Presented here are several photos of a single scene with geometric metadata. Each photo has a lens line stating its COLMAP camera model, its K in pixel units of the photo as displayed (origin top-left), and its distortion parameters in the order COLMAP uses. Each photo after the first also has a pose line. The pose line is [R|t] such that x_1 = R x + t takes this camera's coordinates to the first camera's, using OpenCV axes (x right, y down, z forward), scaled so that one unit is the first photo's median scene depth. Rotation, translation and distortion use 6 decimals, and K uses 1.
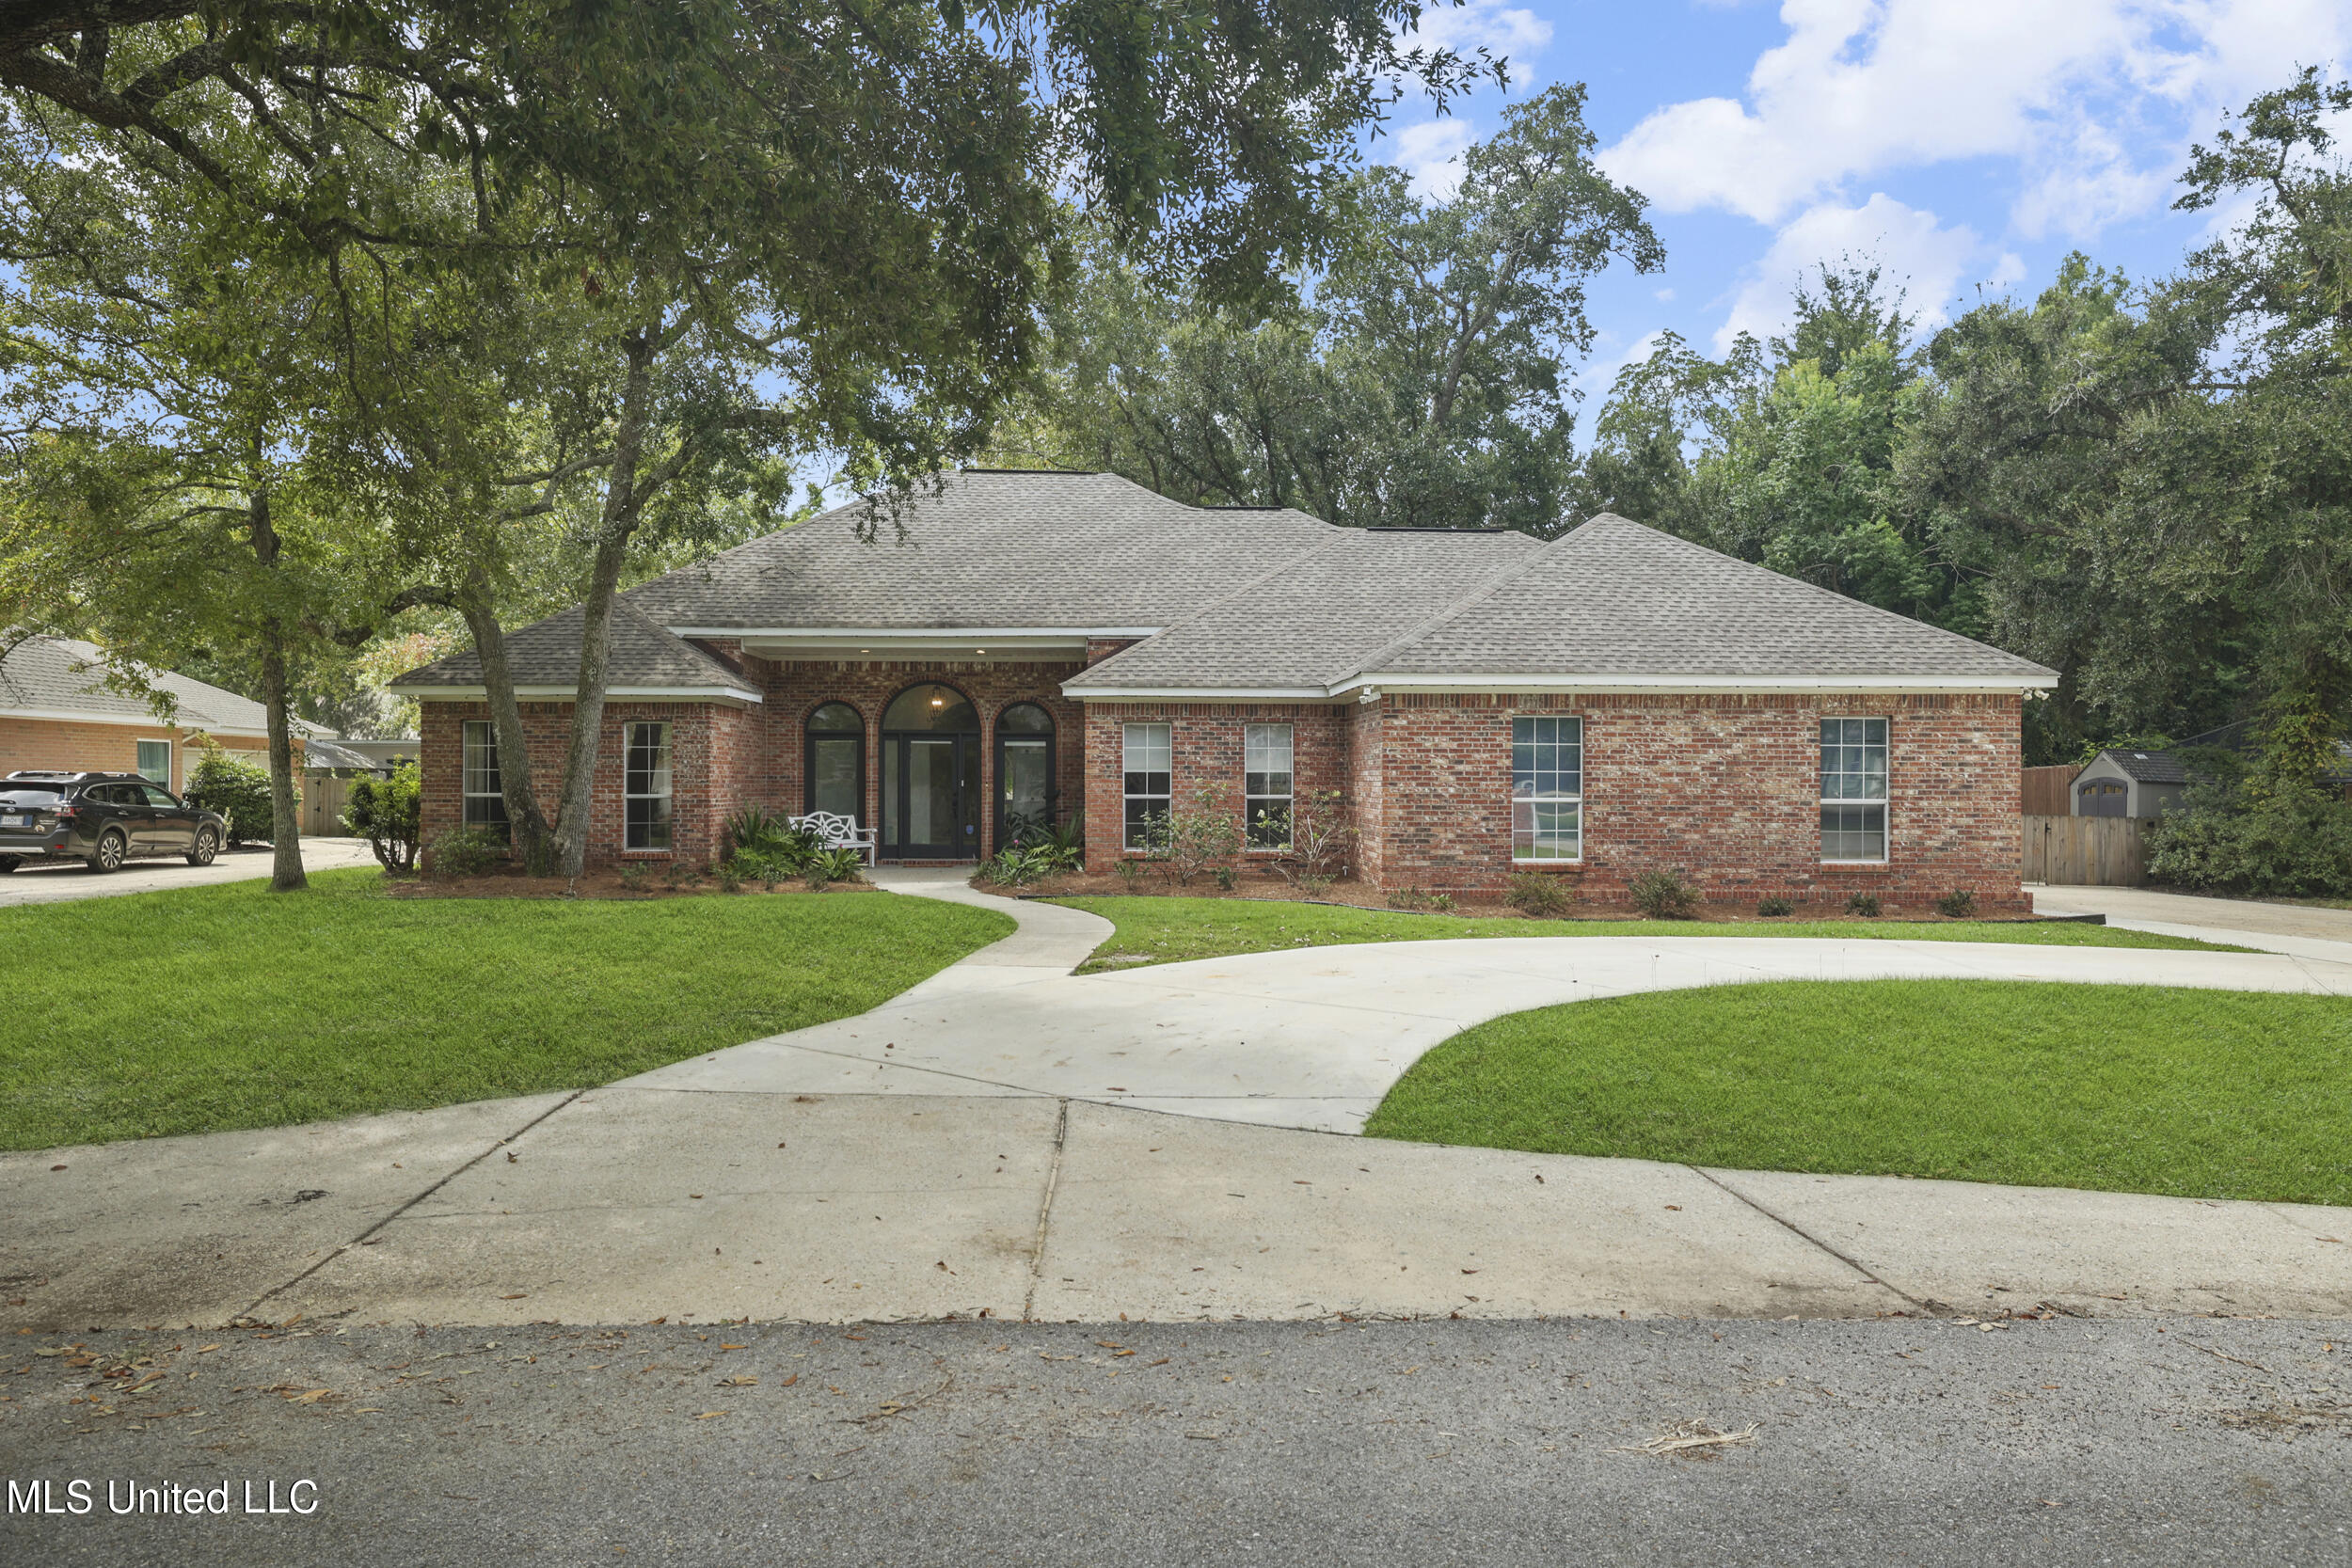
lens RADIAL K [[1565.2, 0, 1135.9], [0, 1565.2, 779.5], [0, 0, 1]] dist [0.017959, 0.001878]
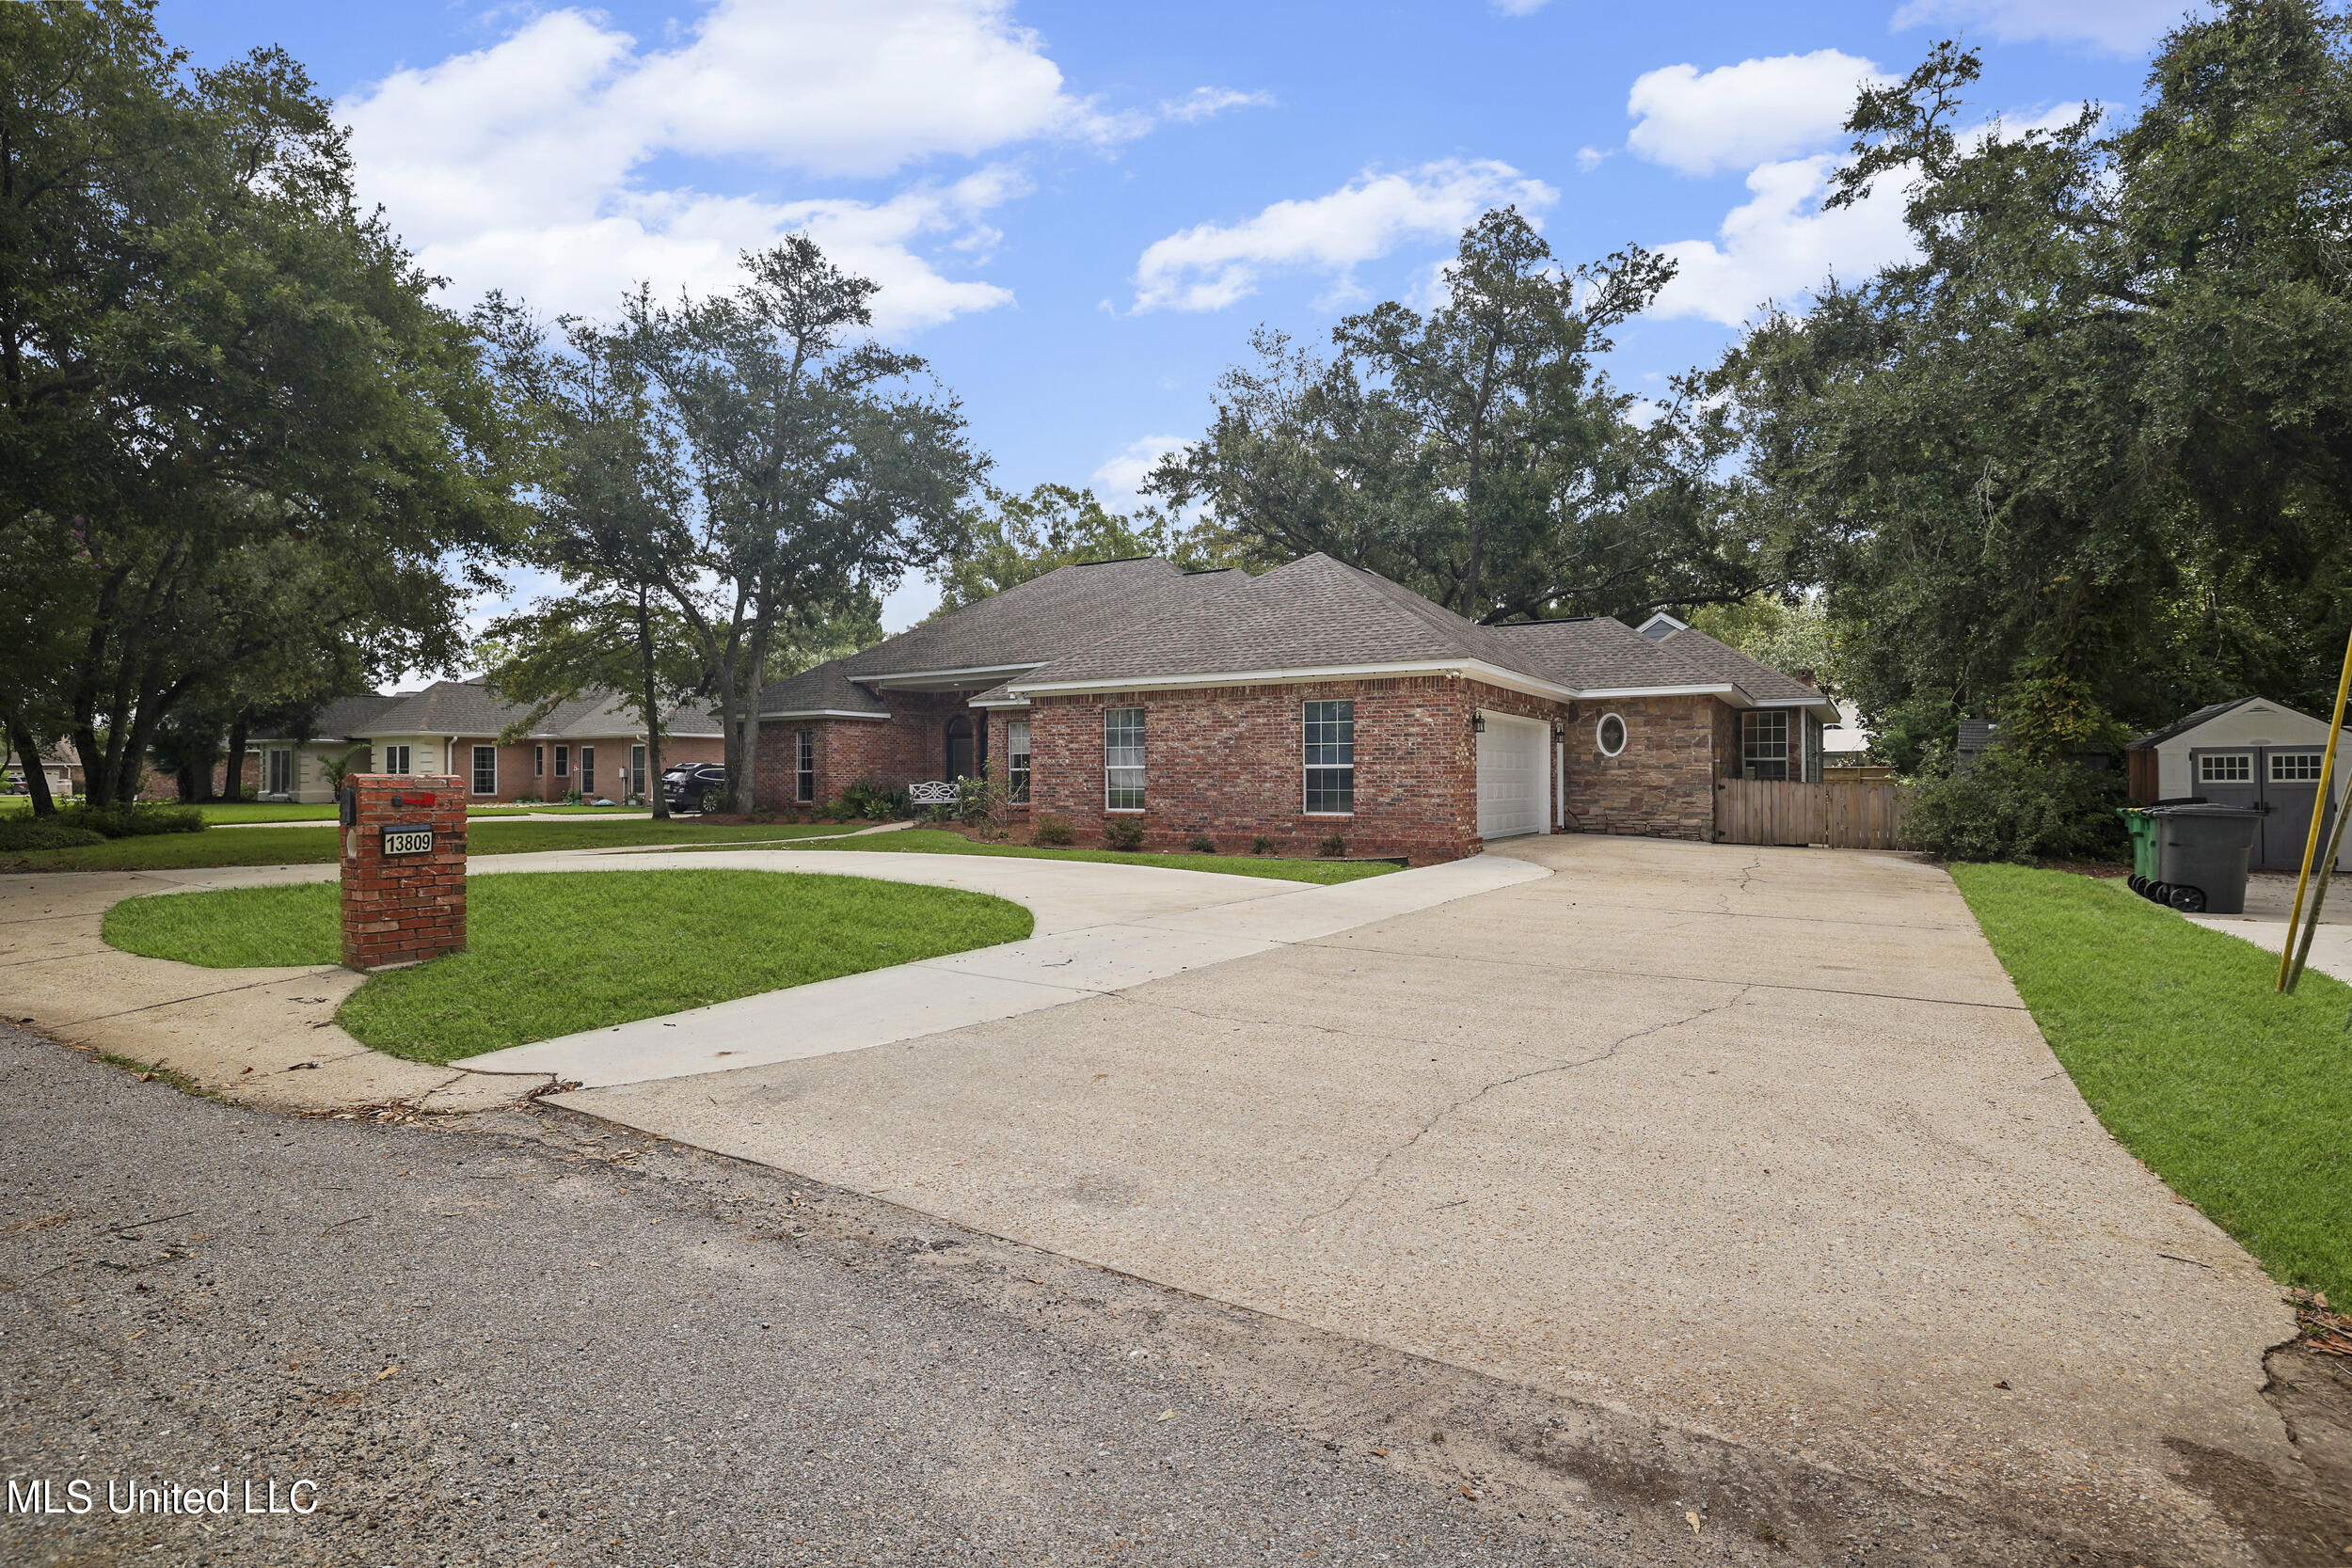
lens RADIAL K [[1096.6, 0, 1167.3], [0, 1096.6, 785.8], [0, 0, 1]] dist [0.000718, 0.000042]
pose [[0.850663, -0.000189, -0.525712, 0.707936], [0.004375, 0.999968, 0.006720, 0.020200], [0.525694, -0.008016, 0.850636, 0.155909]]
